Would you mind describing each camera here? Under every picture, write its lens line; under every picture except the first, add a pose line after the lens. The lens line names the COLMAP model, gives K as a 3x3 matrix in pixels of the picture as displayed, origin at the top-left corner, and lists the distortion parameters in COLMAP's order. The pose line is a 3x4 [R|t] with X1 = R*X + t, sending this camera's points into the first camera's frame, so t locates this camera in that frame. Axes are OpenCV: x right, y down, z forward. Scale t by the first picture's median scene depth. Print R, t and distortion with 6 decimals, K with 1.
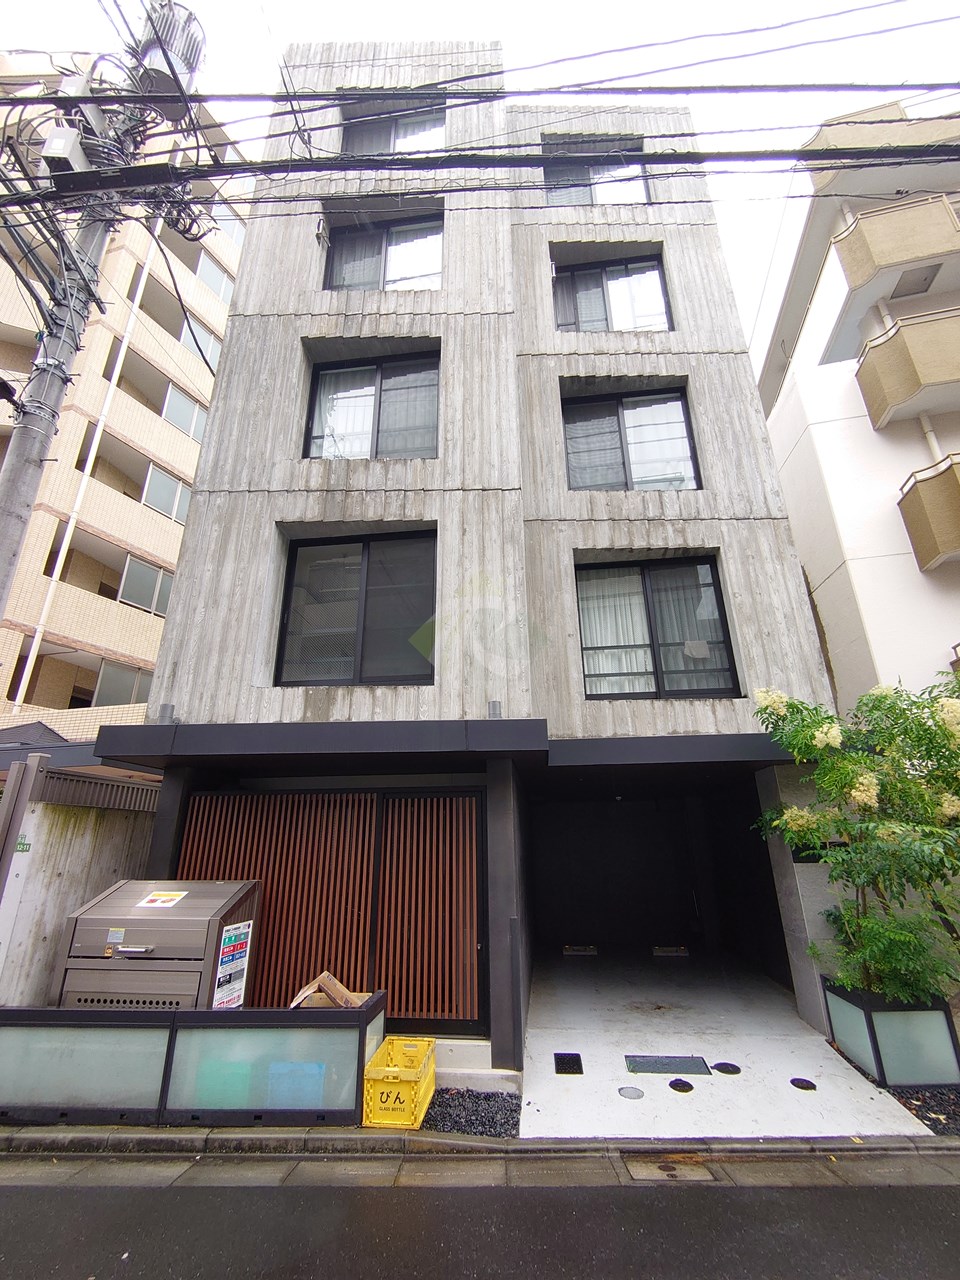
lens RADIAL K [[550.7, 0, 480.0], [0, 550.7, 640.0], [0, 0, 1]] dist [0.001018, -0.000352]
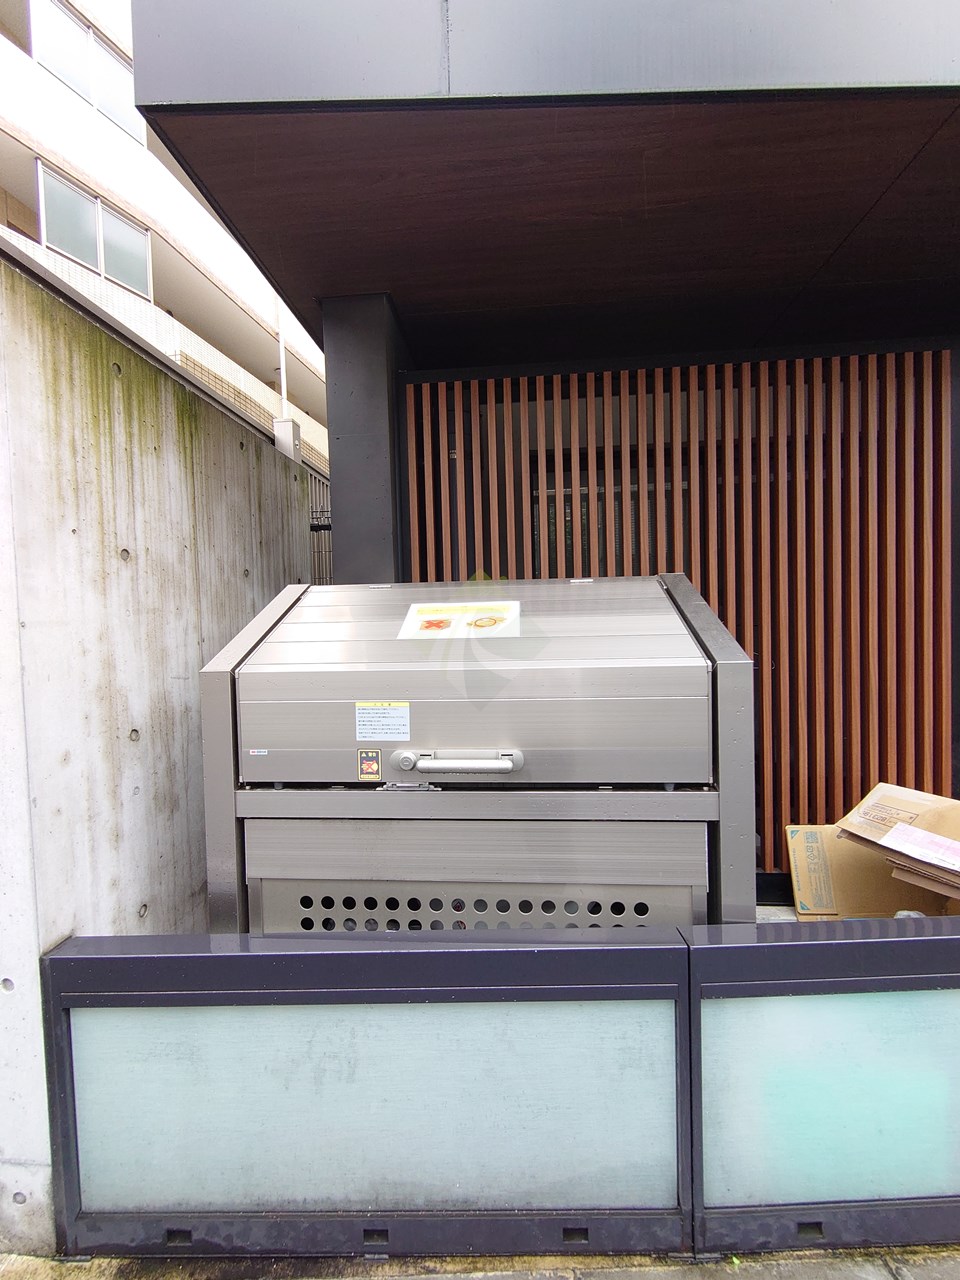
lens RADIAL K [[550.7, 0, 480.0], [0, 550.7, 640.0], [0, 0, 1]] dist [0.001018, -0.000352]
pose [[0.999146, -0.021354, 0.035364, -0.615748], [0.006502, 0.926662, 0.375840, 0.380756], [-0.040796, -0.375289, 0.926010, 0.733661]]
